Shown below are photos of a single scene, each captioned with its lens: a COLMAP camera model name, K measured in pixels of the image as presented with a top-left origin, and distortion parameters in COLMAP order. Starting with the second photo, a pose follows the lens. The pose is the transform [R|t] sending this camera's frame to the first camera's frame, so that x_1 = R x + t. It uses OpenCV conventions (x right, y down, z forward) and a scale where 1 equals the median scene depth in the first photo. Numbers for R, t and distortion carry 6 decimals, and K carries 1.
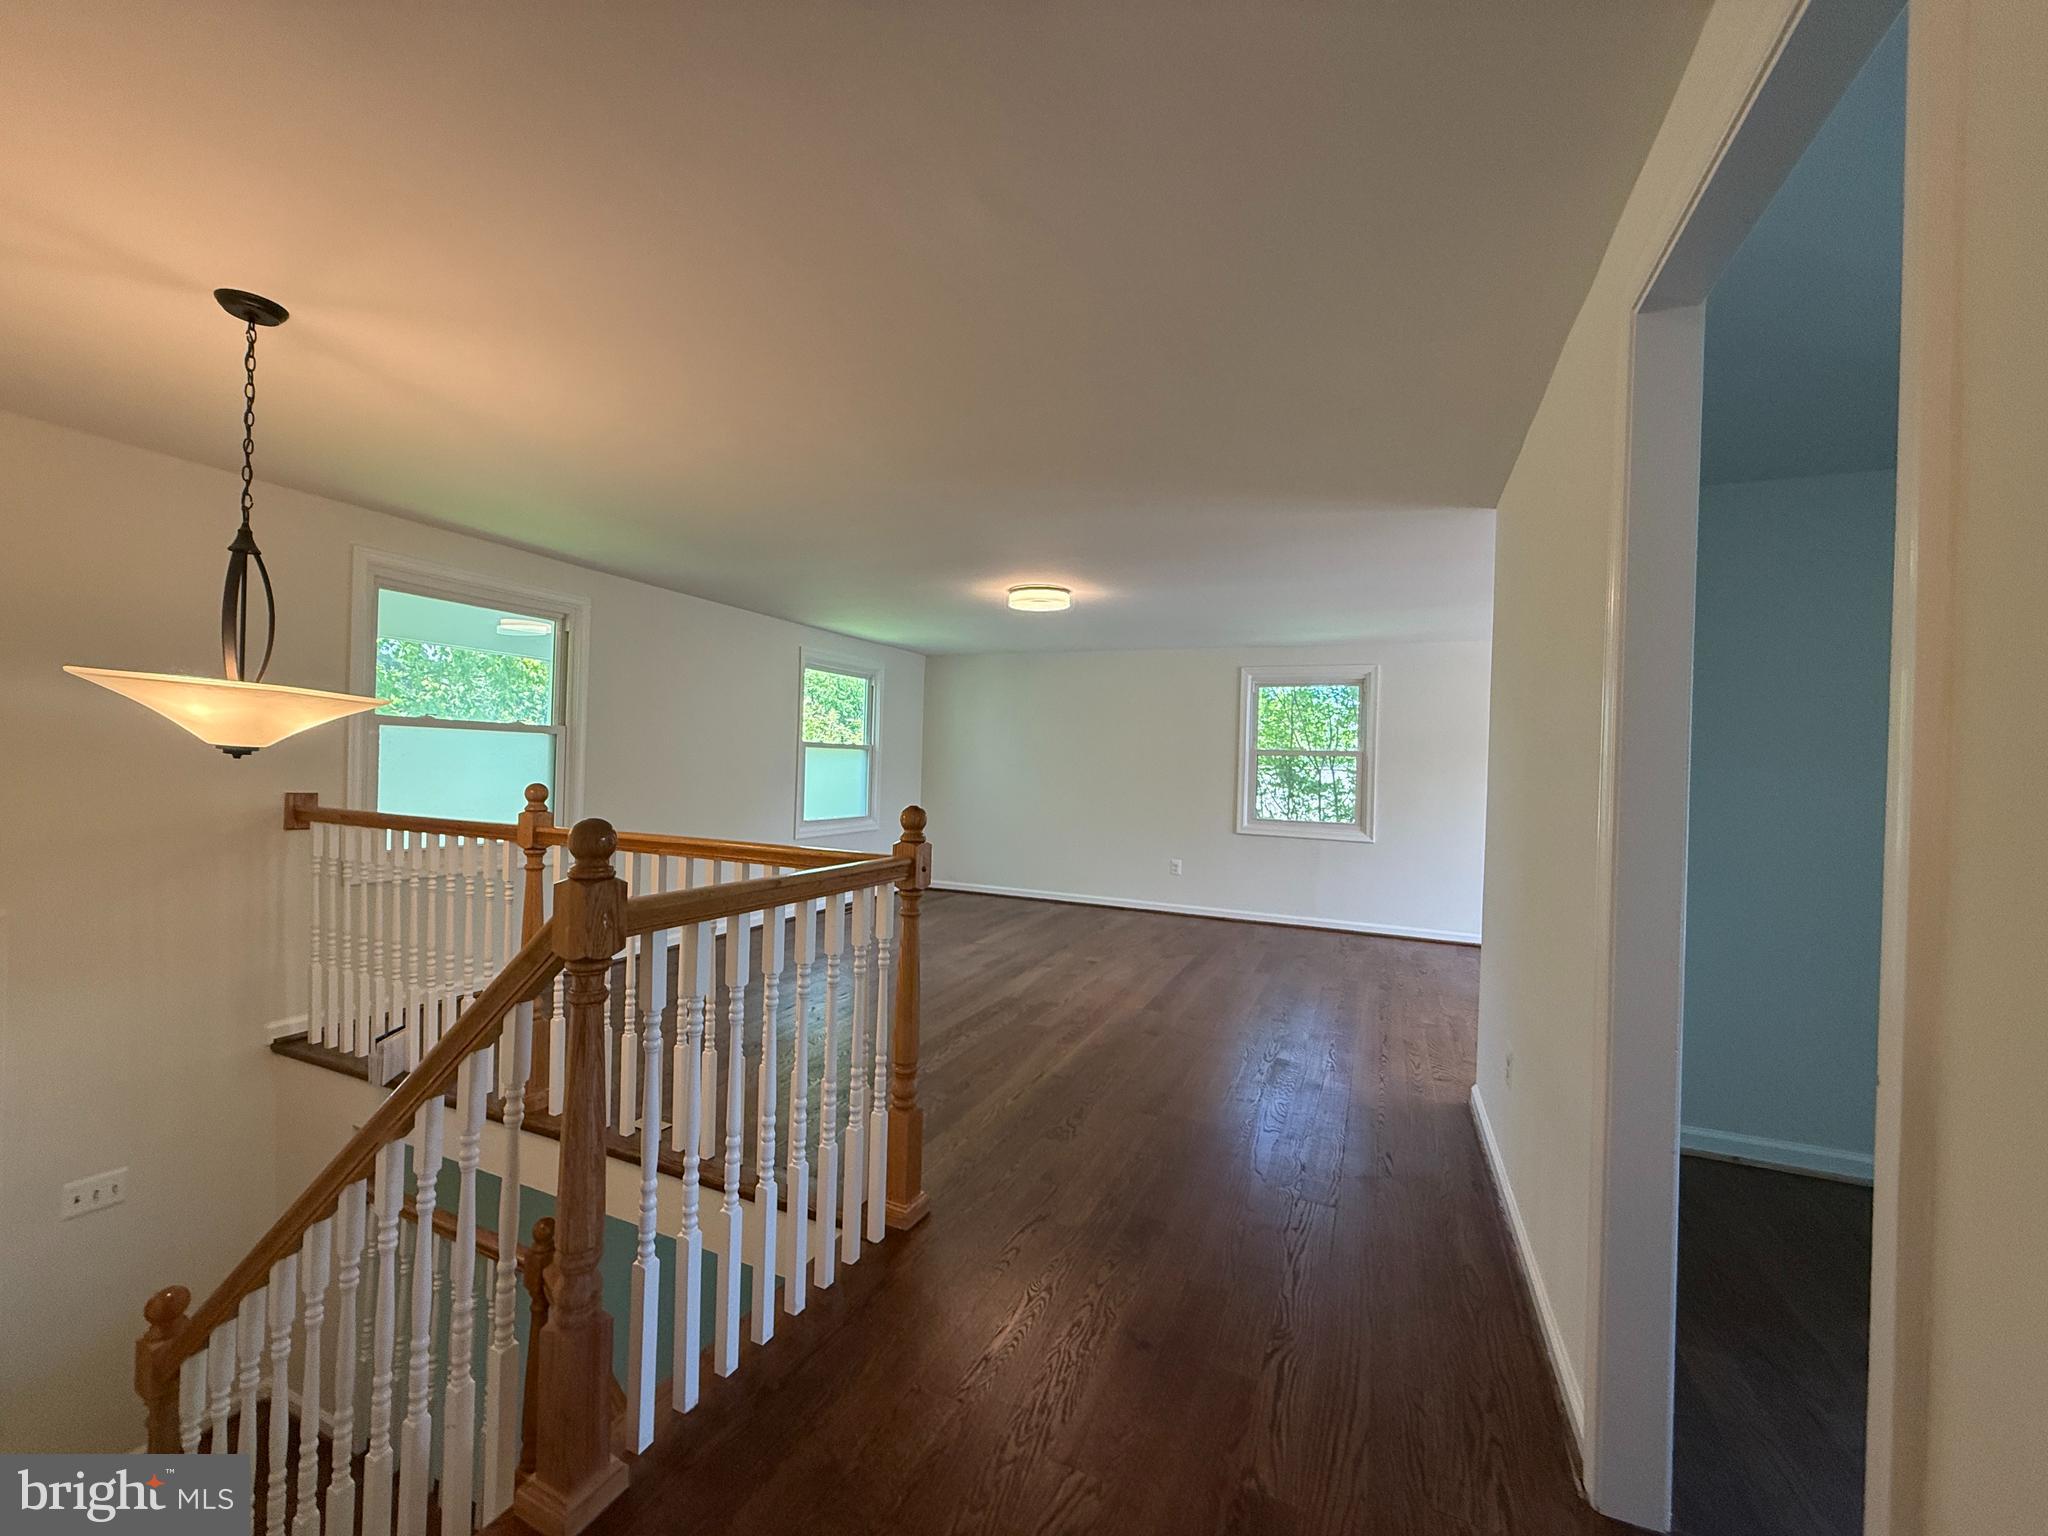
lens RADIAL K [[822.2, 0, 1024.0], [0, 822.2, 768.0], [0, 0, 1]] dist [-0.025044, -0.000034]
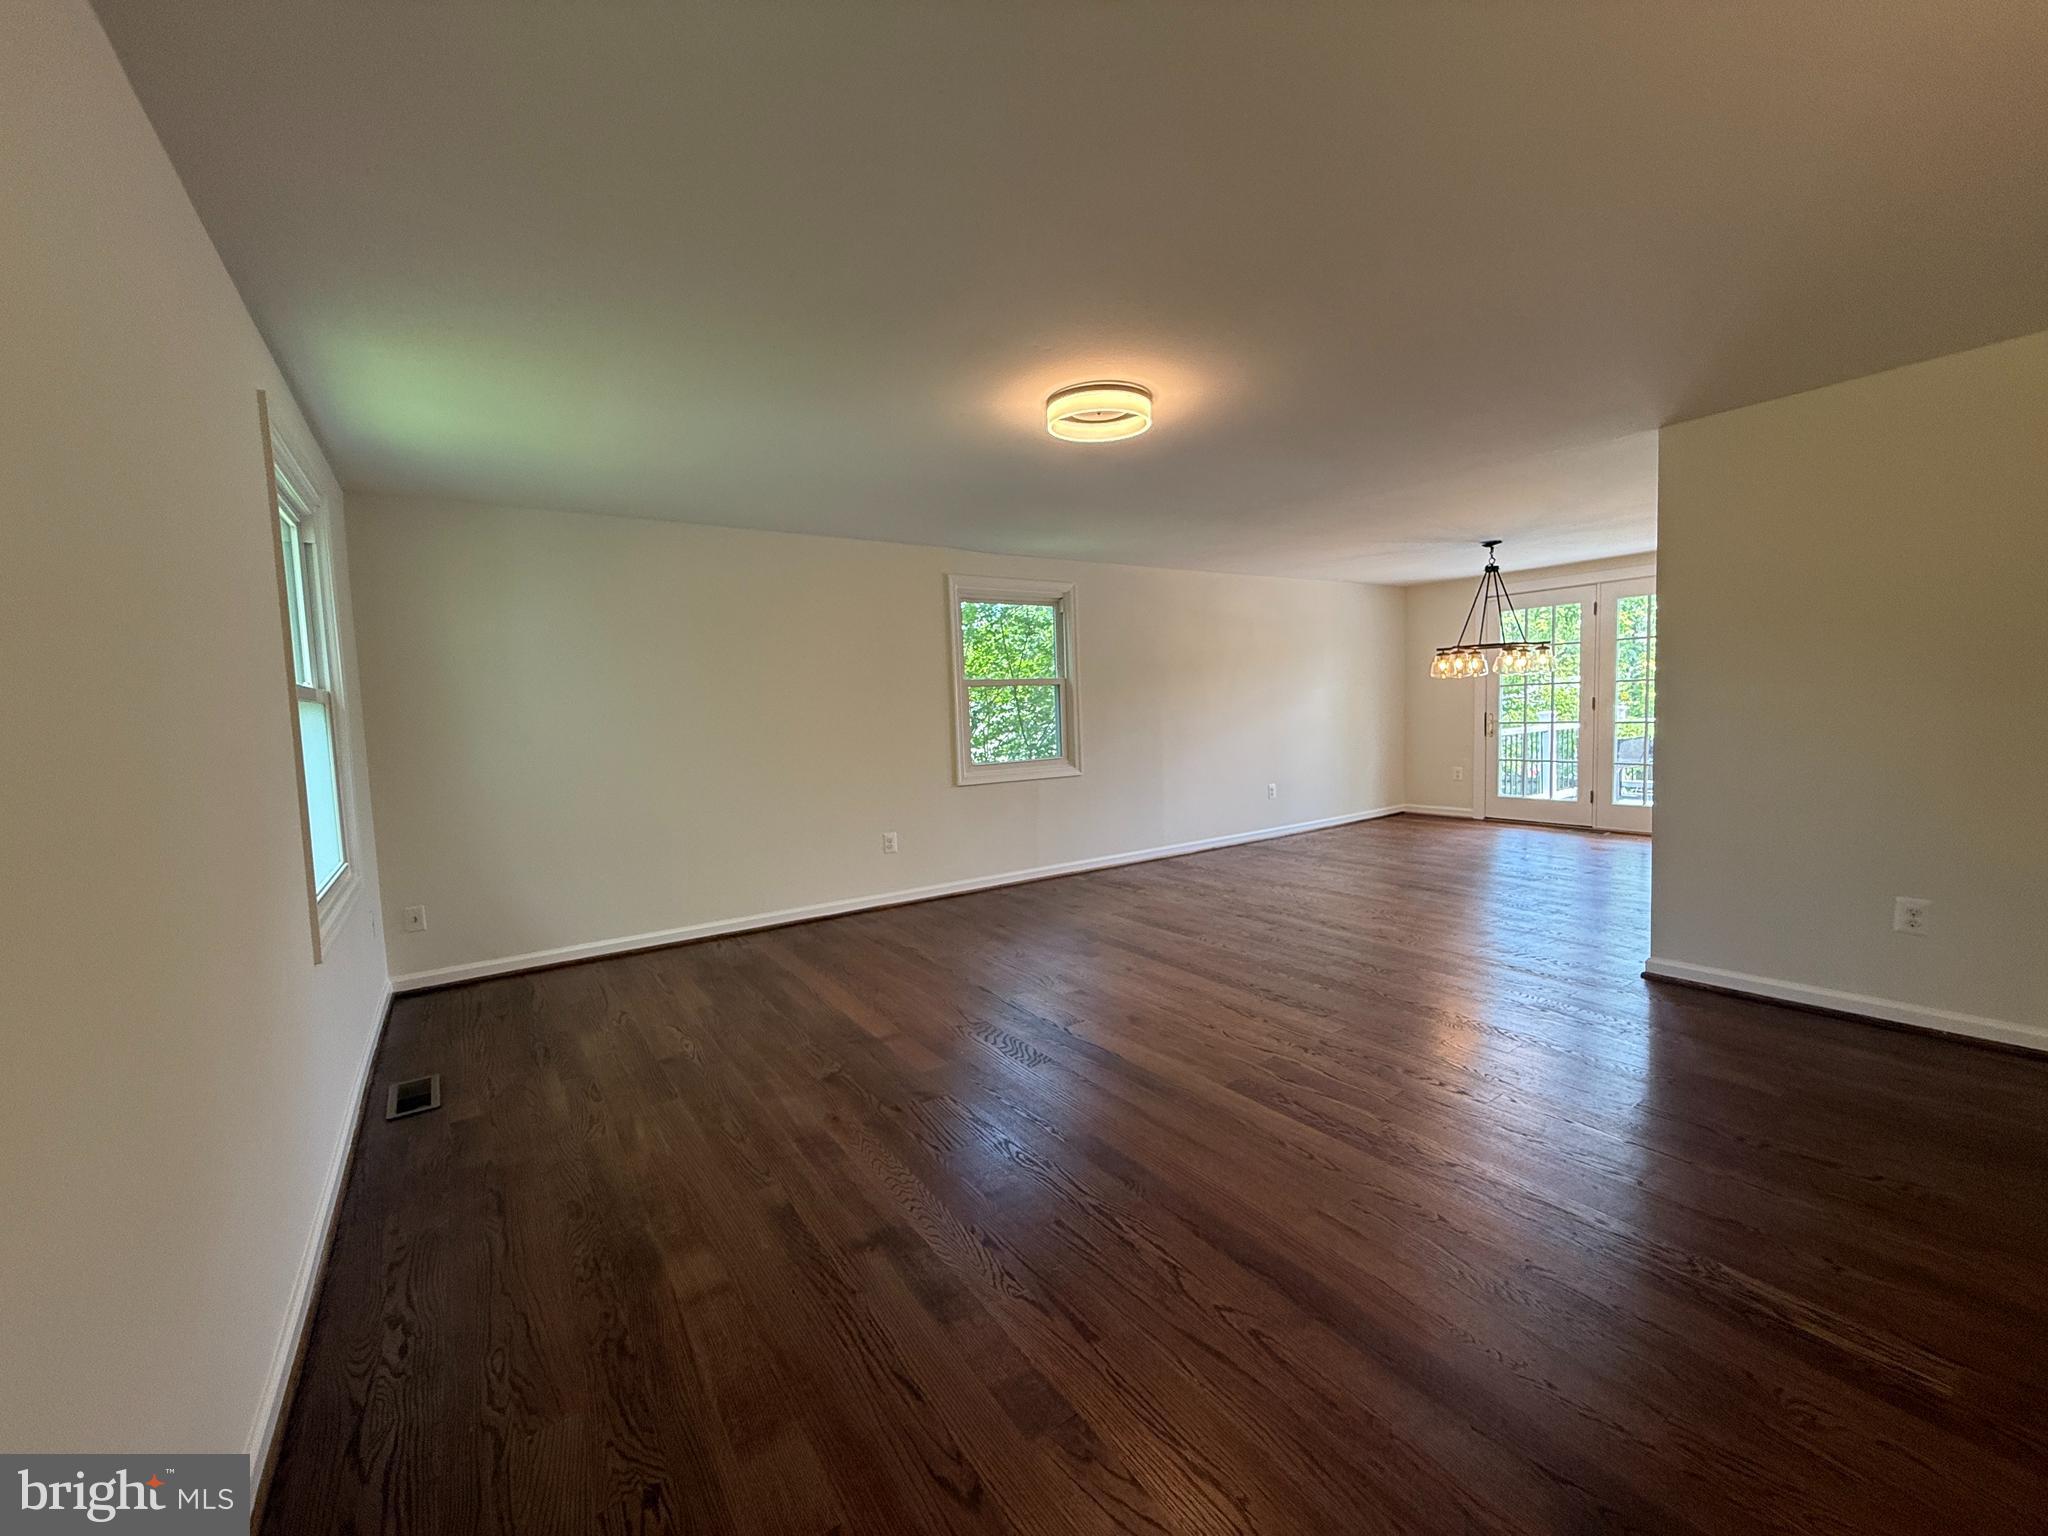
lens RADIAL K [[822.2, 0, 1024.0], [0, 822.2, 768.0], [0, 0, 1]] dist [-0.025044, -0.000034]
pose [[0.562174, -0.110121, 0.819654, -0.376901], [0.057574, 0.993902, 0.094043, -0.009449], [-0.825012, -0.005678, 0.565086, 0.523443]]
